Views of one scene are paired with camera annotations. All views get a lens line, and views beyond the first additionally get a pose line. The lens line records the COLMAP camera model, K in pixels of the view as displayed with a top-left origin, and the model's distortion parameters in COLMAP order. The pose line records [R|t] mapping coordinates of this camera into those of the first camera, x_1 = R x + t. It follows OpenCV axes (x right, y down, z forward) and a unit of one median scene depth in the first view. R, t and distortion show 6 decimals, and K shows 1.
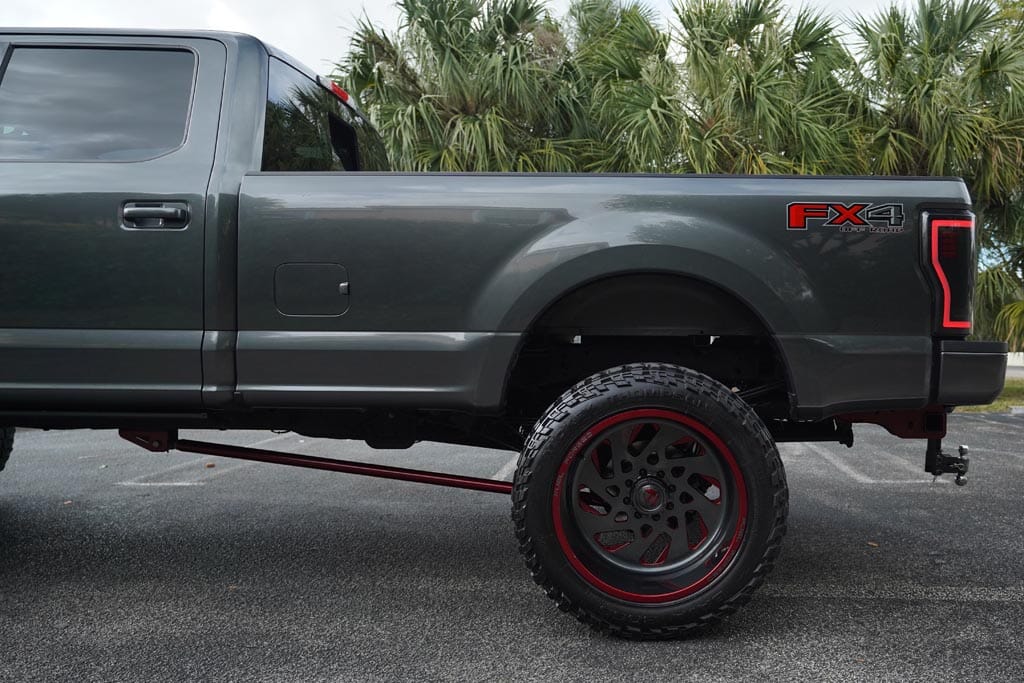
lens RADIAL K [[705.3, 0, 512.4], [0, 705.3, 338.6], [0, 0, 1]] dist [-0.011208, 0.003976]
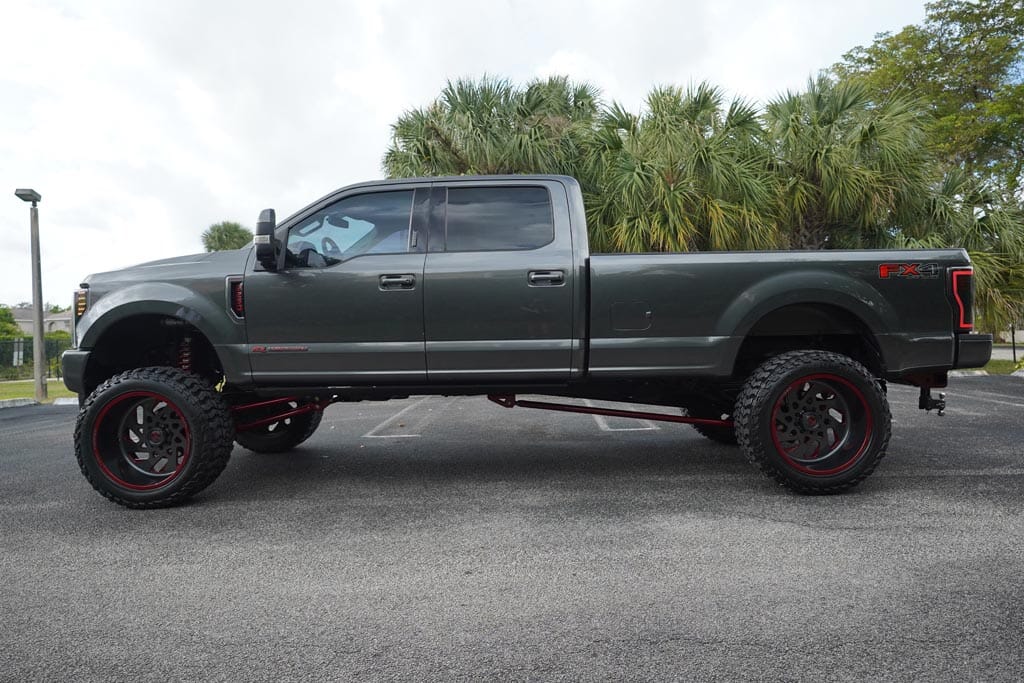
lens RADIAL K [[512.9, 0, 525.2], [0, 512.9, 327.4], [0, 0, 1]] dist [-0.007464, -0.000099]
pose [[0.999581, -0.026021, 0.012677, -0.462632], [0.026195, 0.999562, -0.013759, -0.022044], [-0.012313, 0.014086, 0.999825, -0.290818]]
